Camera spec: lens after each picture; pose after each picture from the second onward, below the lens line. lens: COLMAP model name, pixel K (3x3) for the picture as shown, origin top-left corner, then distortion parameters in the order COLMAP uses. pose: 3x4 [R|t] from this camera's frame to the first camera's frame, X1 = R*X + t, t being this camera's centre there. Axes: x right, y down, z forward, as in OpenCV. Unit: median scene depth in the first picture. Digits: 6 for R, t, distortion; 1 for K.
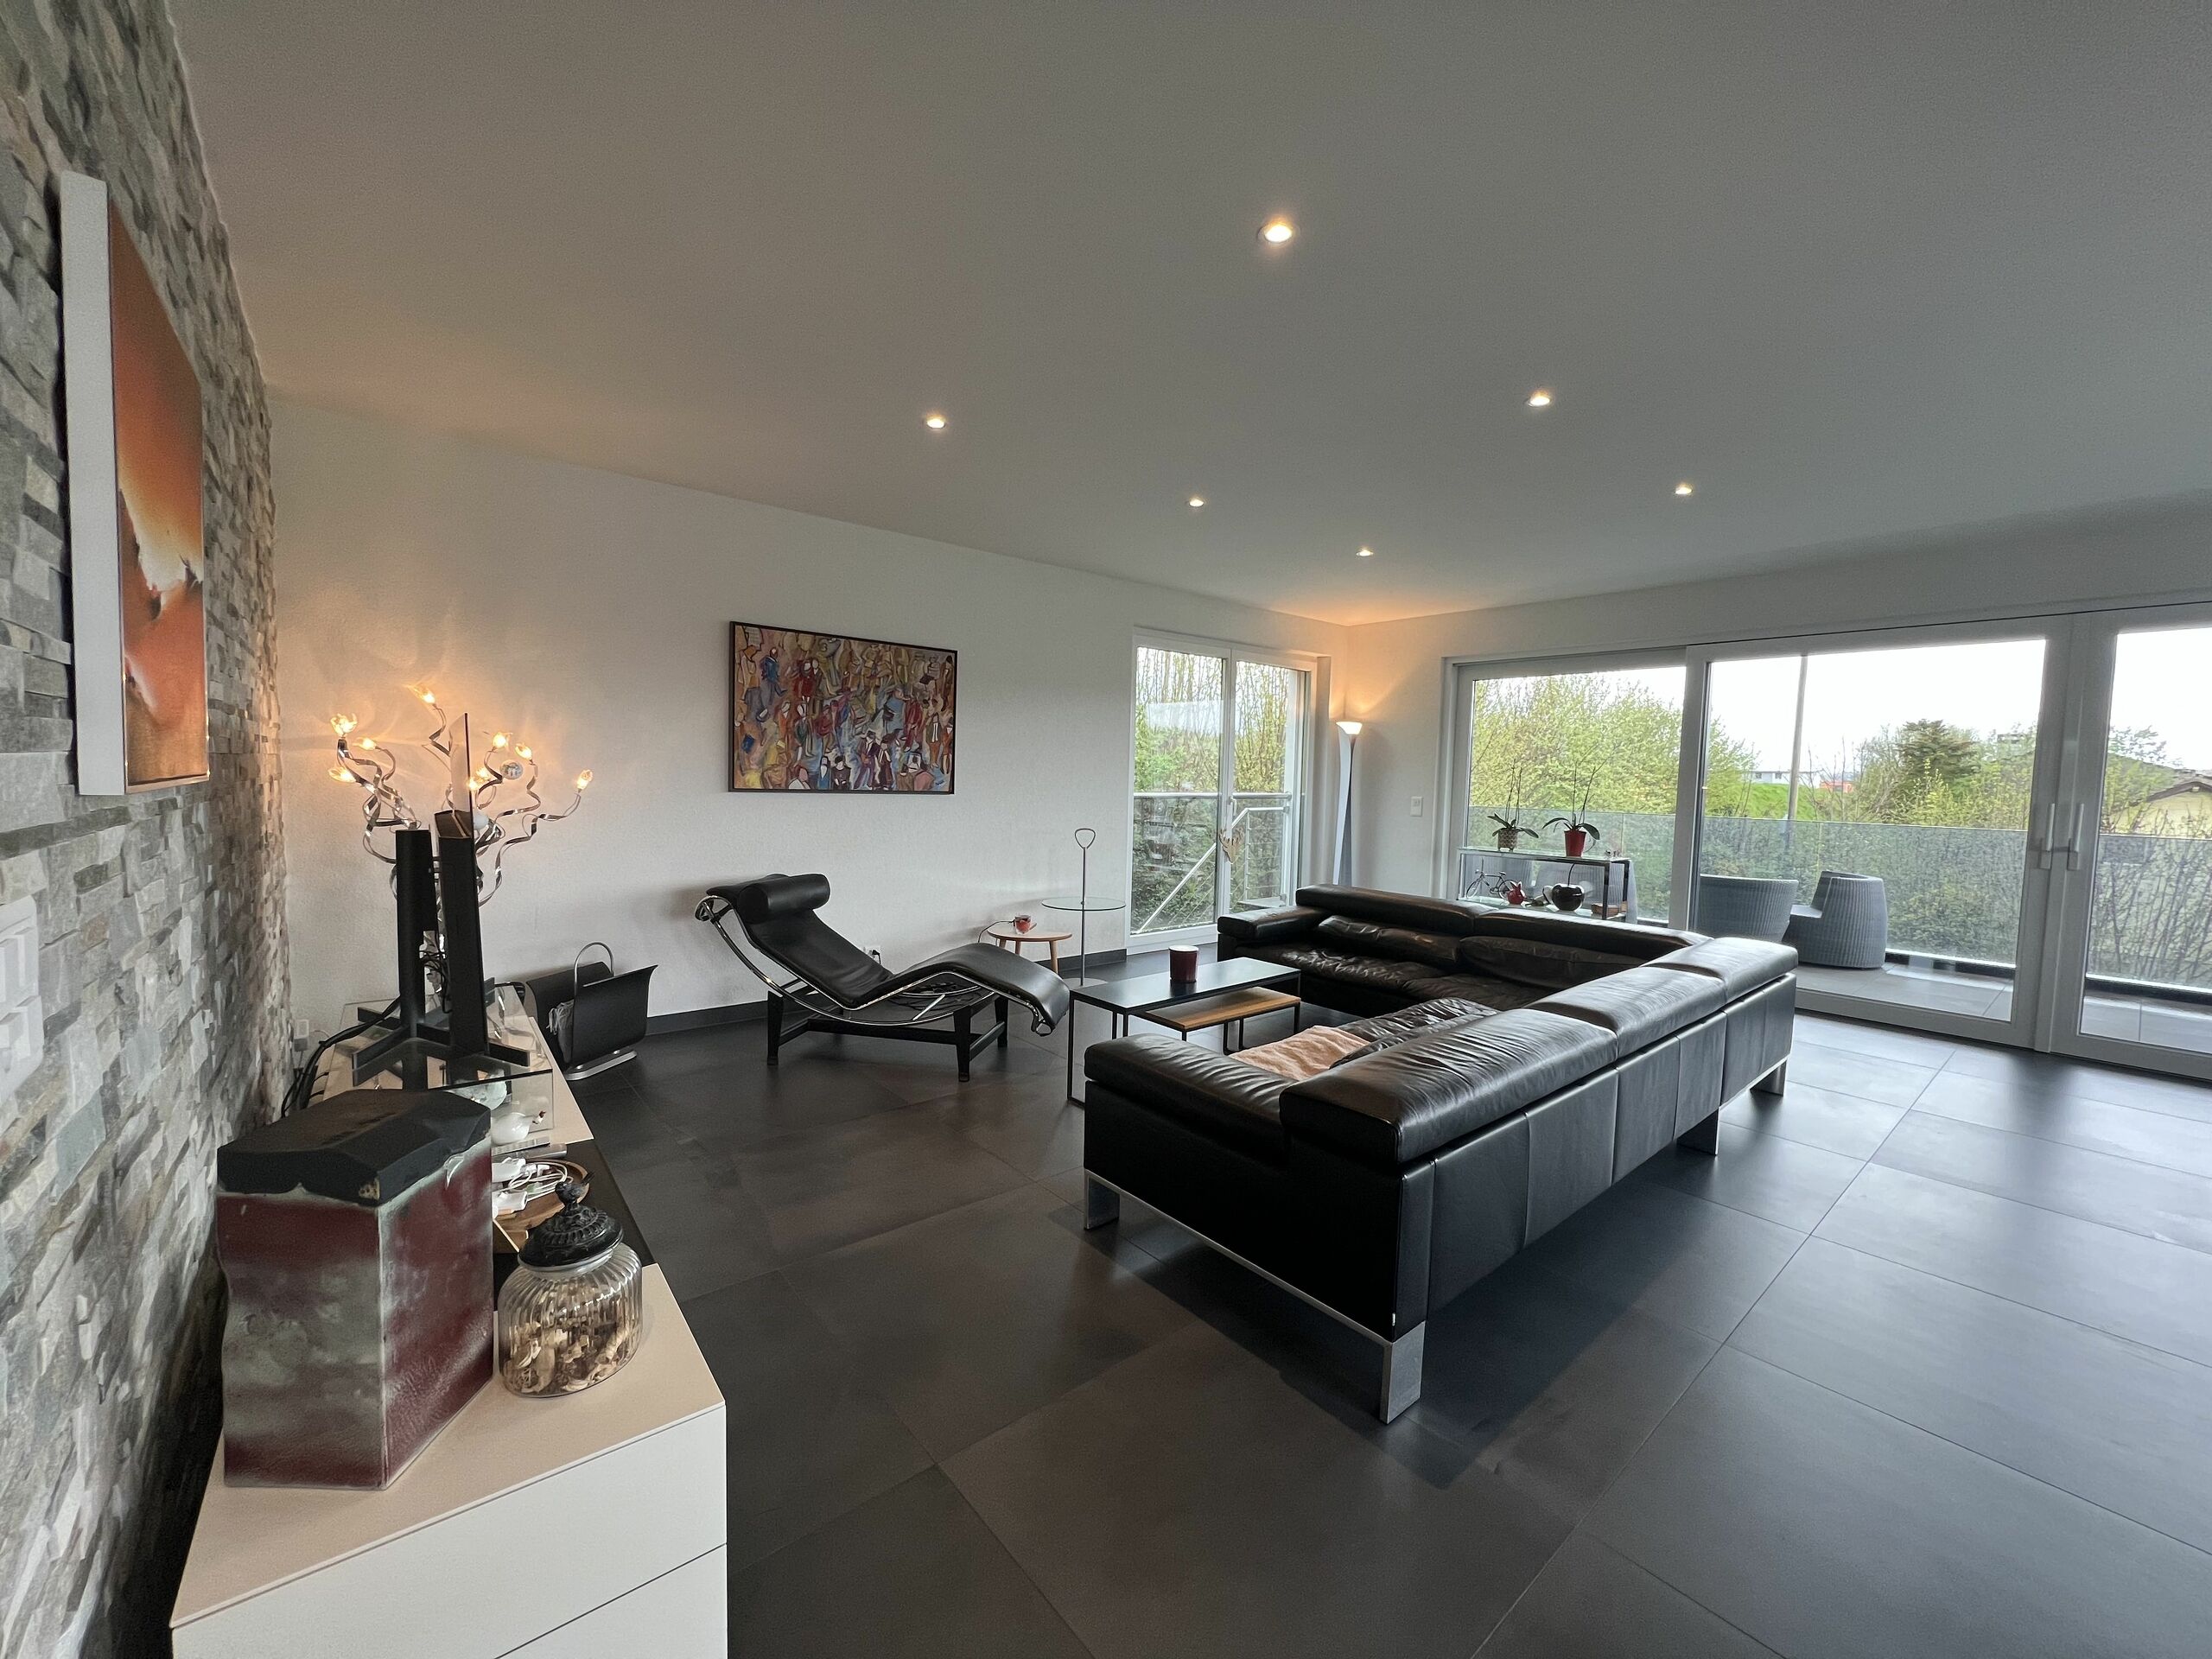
lens RADIAL K [[882.9, 0, 1099.0], [0, 882.9, 828.4], [0, 0, 1]] dist [0.000683, -0.000516]
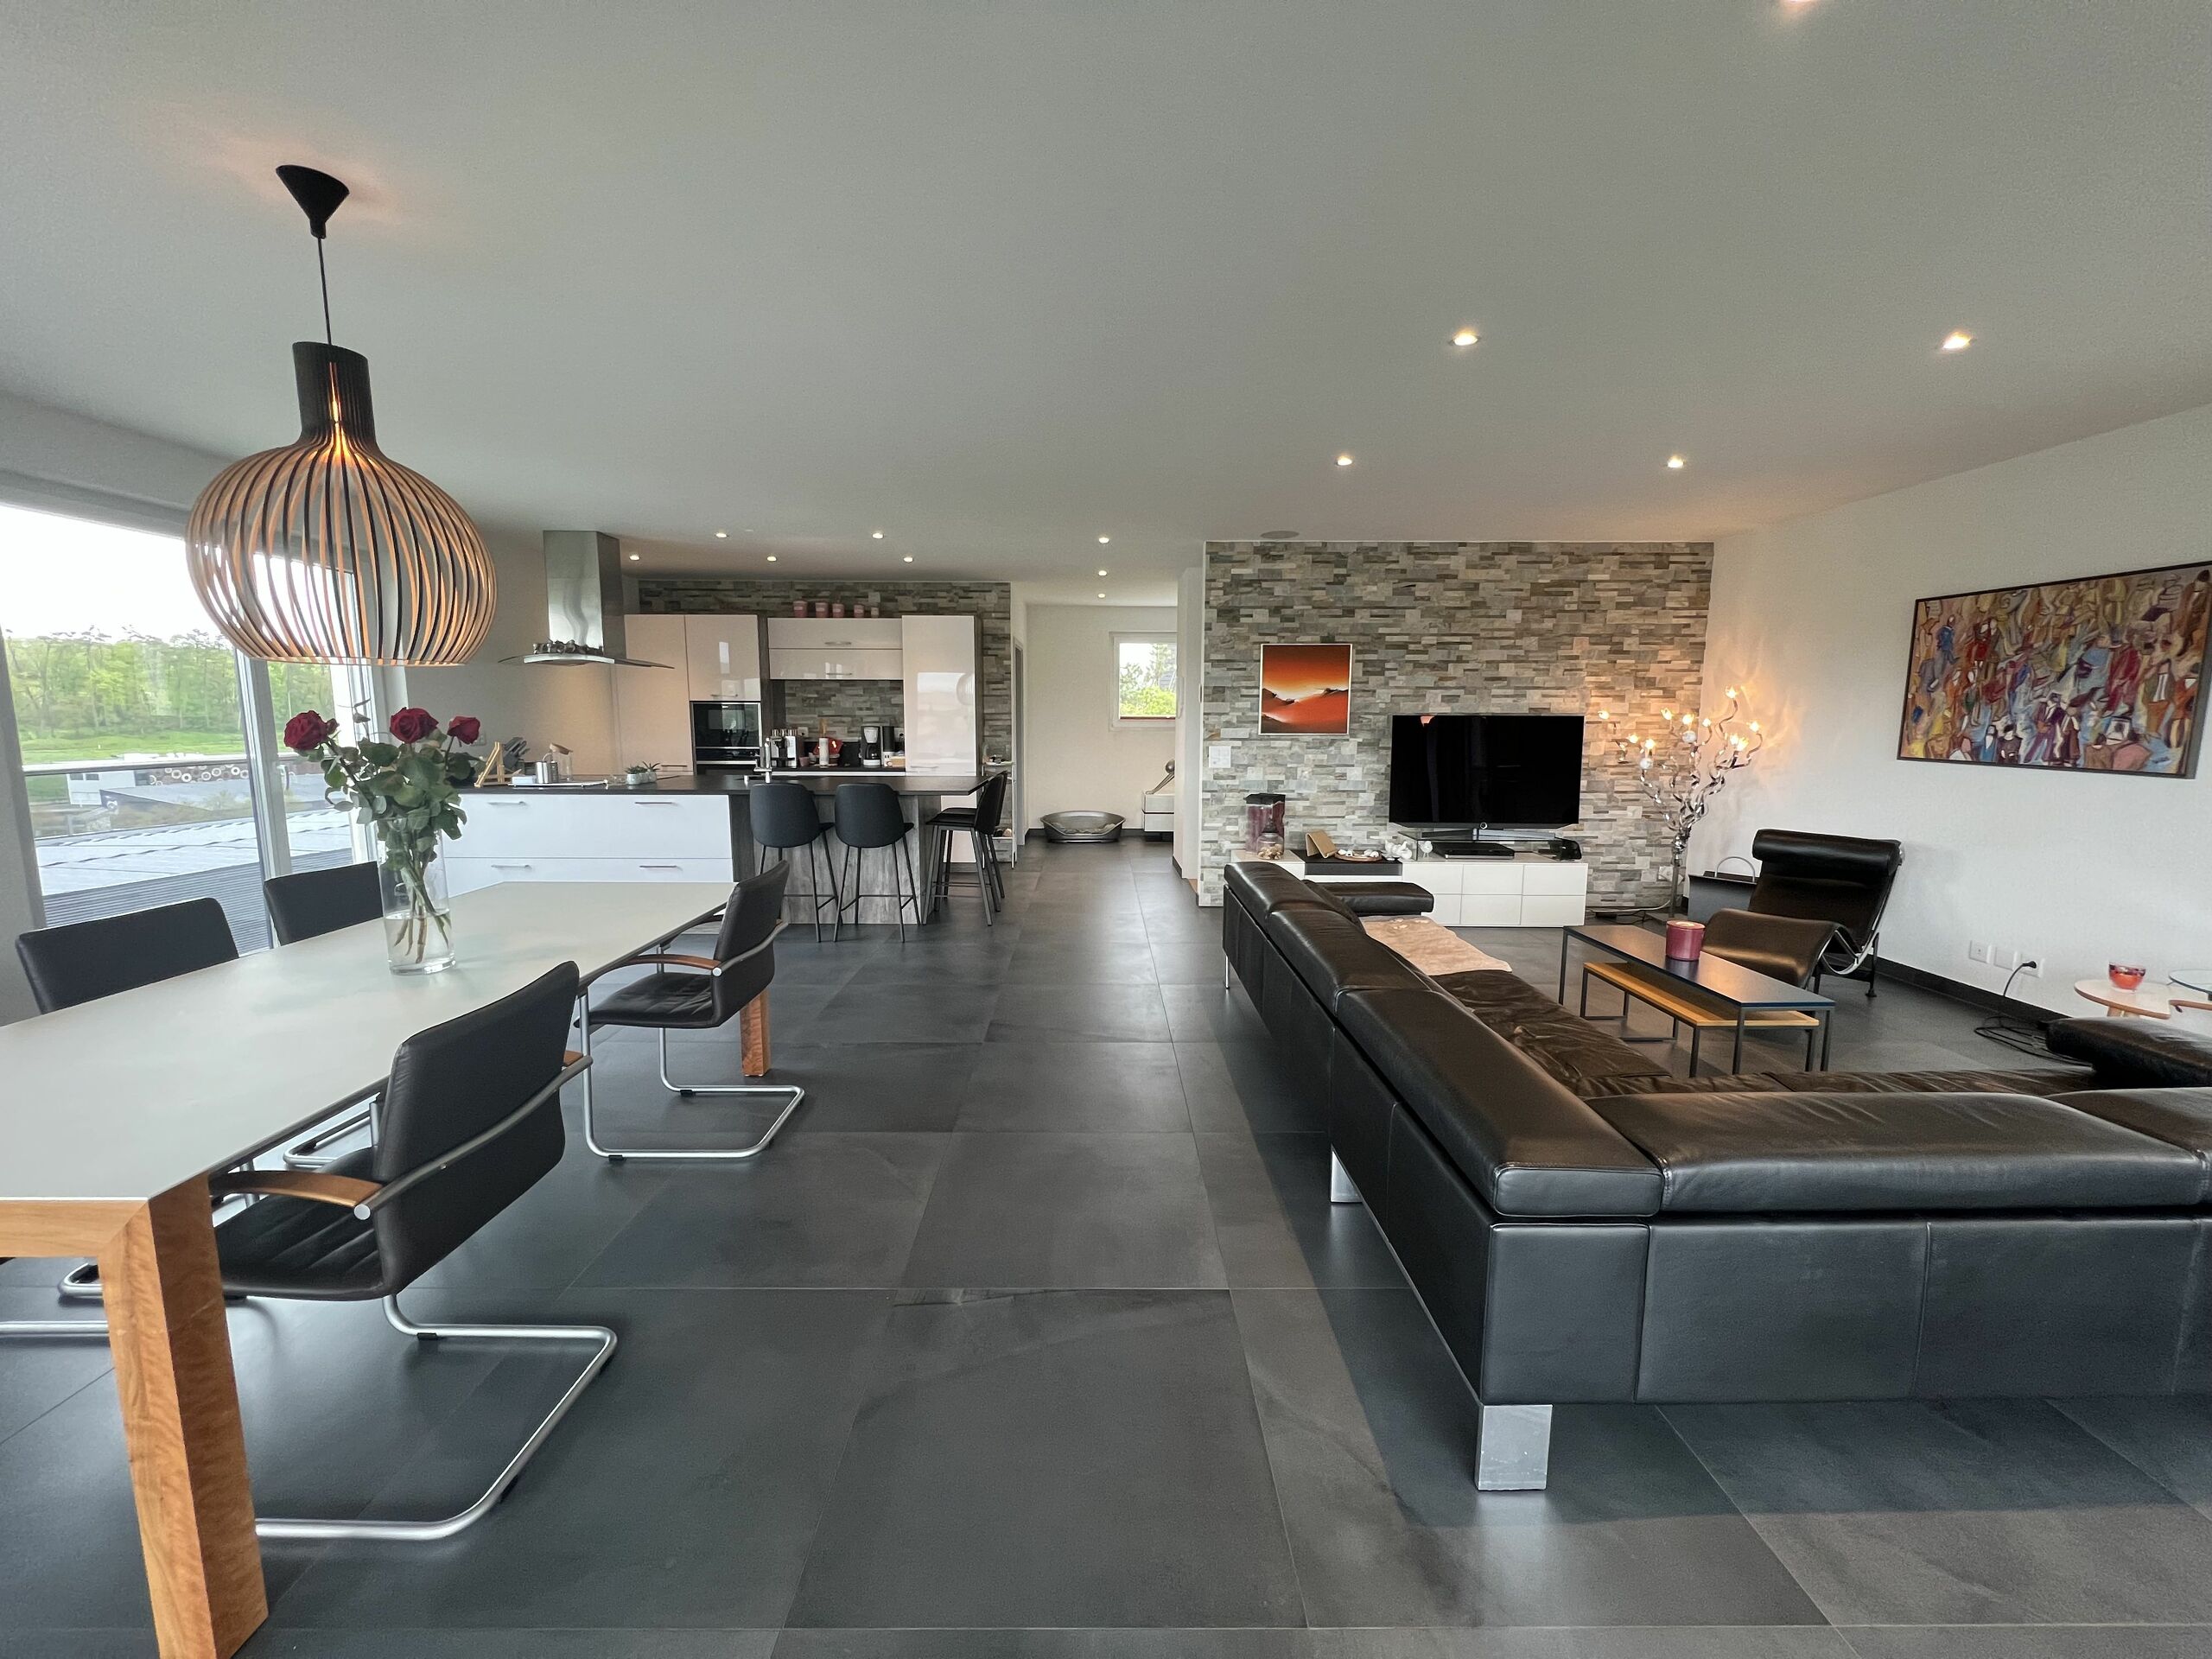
lens RADIAL K [[881.3, 0, 1097.7], [0, 881.3, 829.1], [0, 0, 1]] dist [0.000991, -0.000183]
pose [[-0.638405, 0.074553, -0.766081, 0.940779], [-0.065983, 0.986333, 0.150974, -0.050810], [0.766867, 0.146930, -0.624761, 0.848047]]
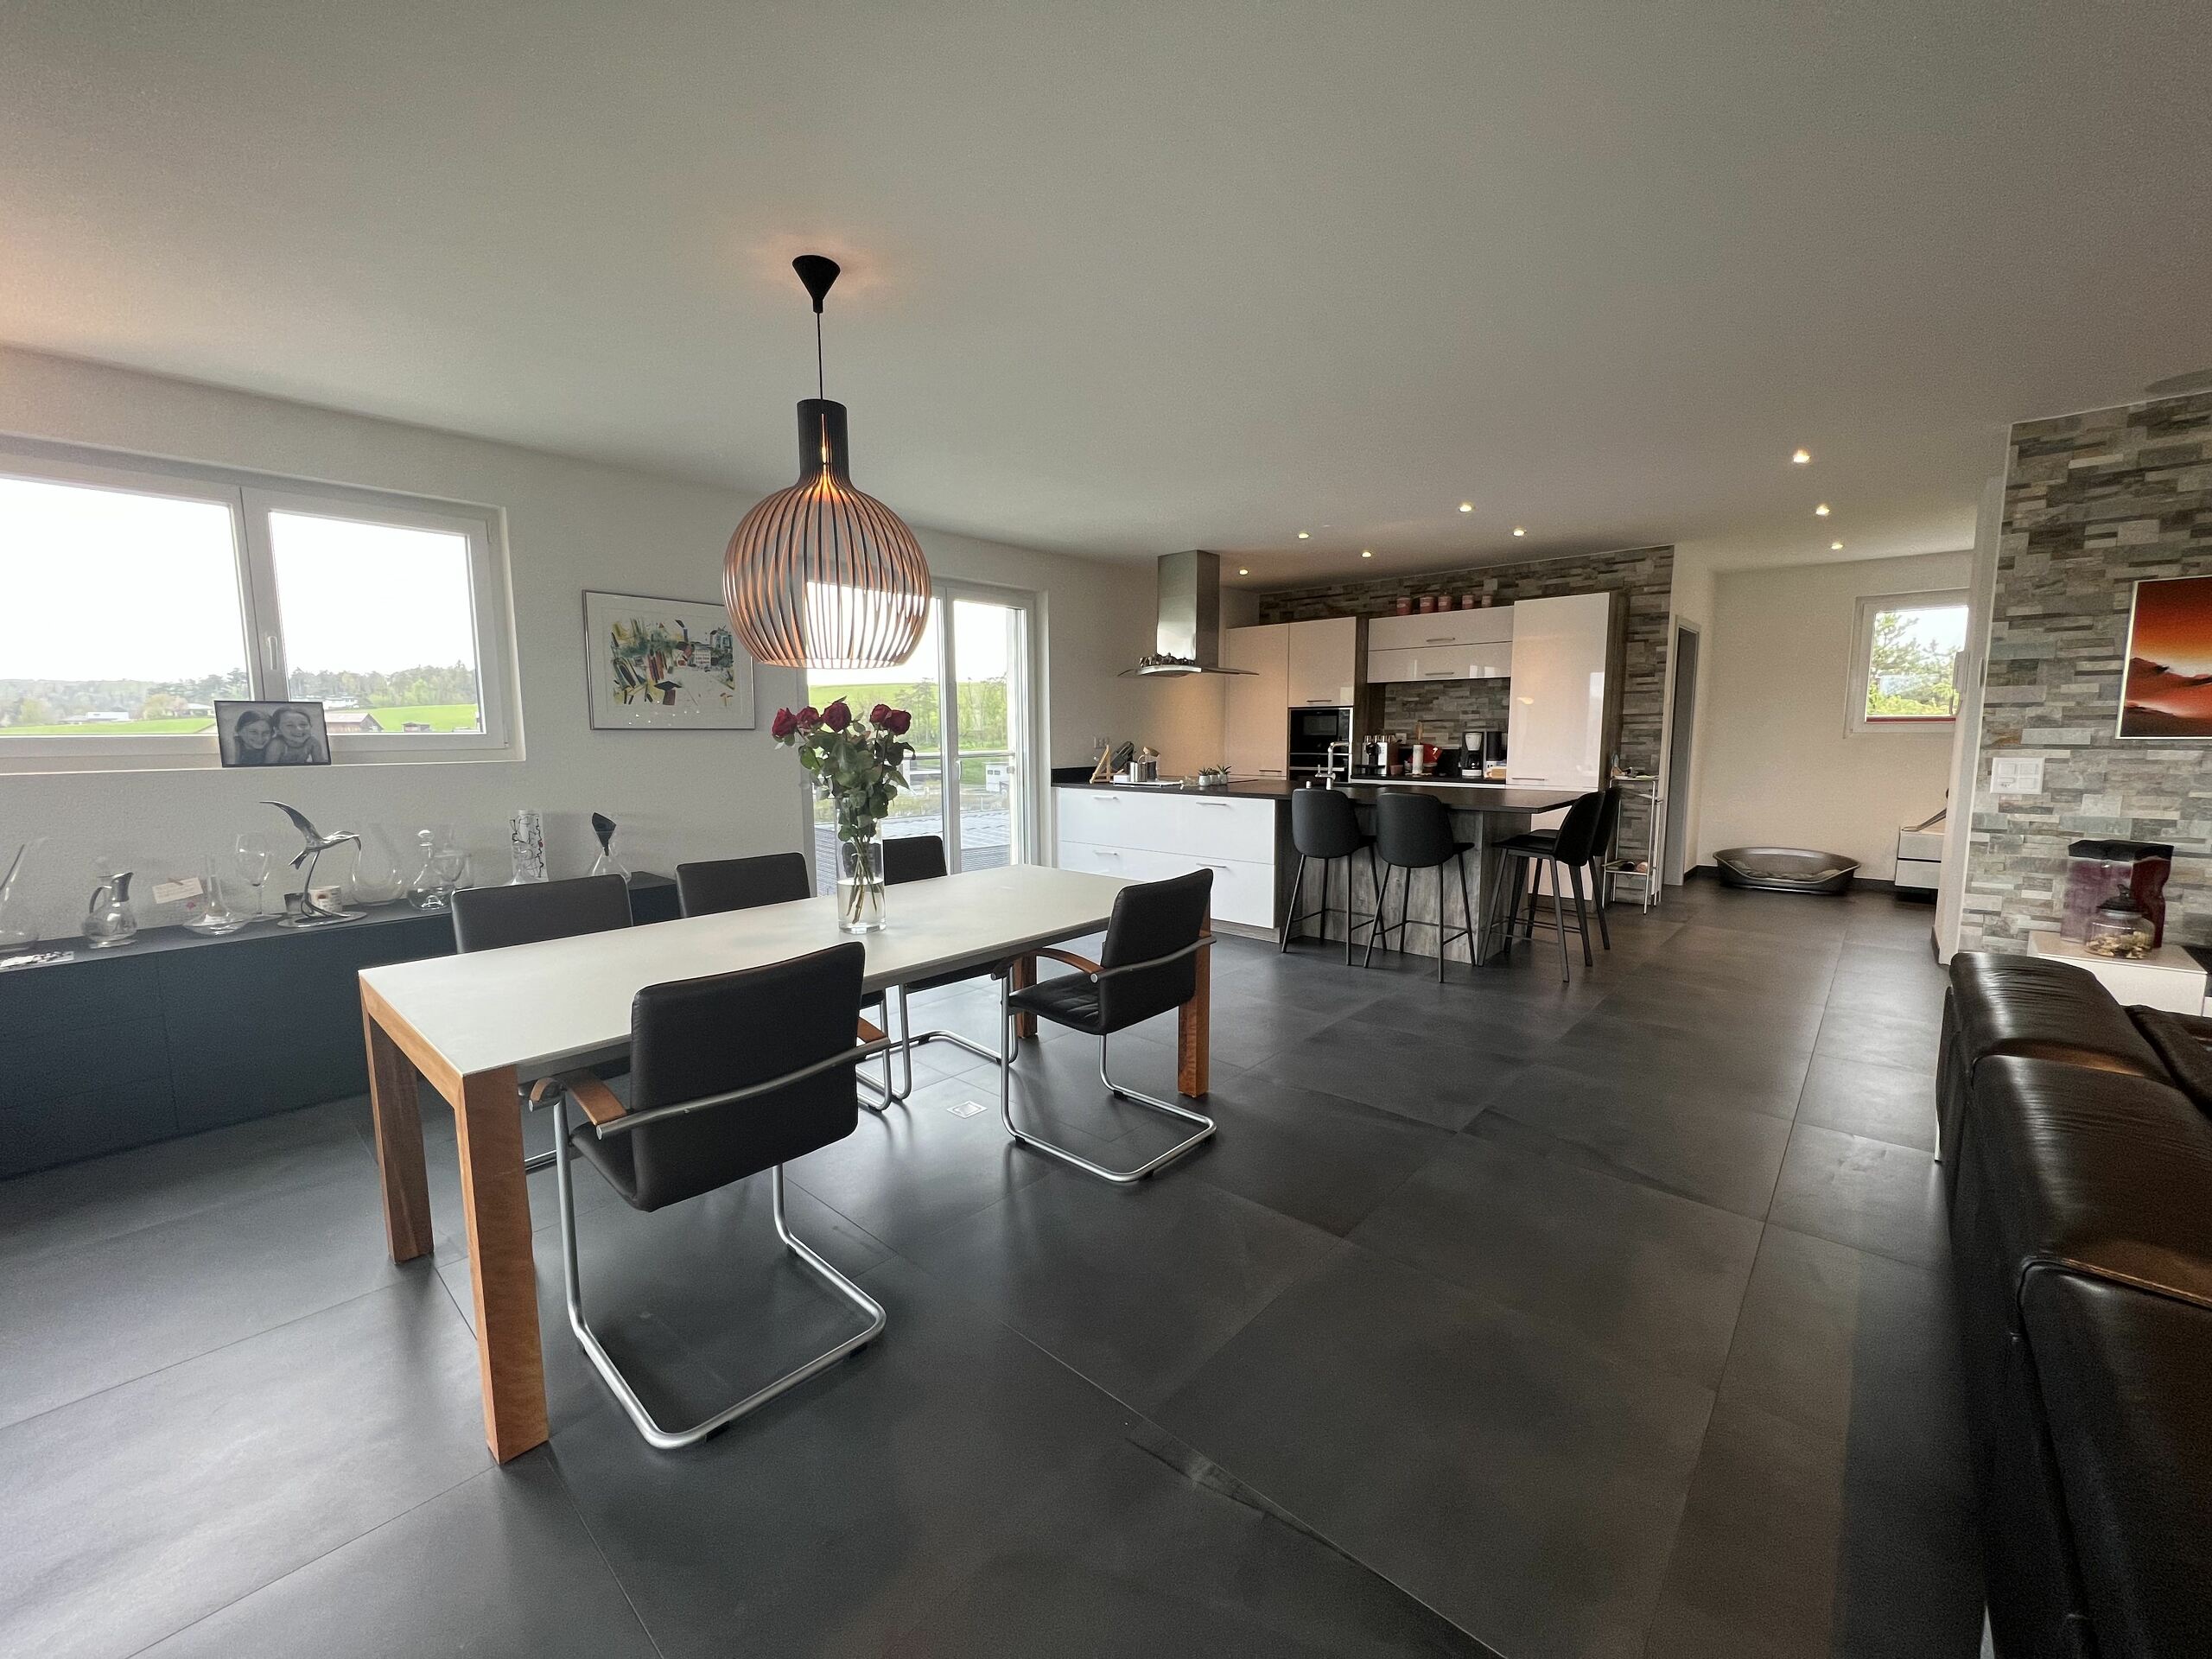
lens RADIAL K [[882.9, 0, 1099.0], [0, 882.9, 828.4], [0, 0, 1]] dist [0.000683, -0.000516]
pose [[-0.990475, -0.000541, -0.137690, 0.744635], [-0.024269, 0.985023, 0.170709, -0.039994], [0.135535, 0.172424, -0.975654, 0.827762]]
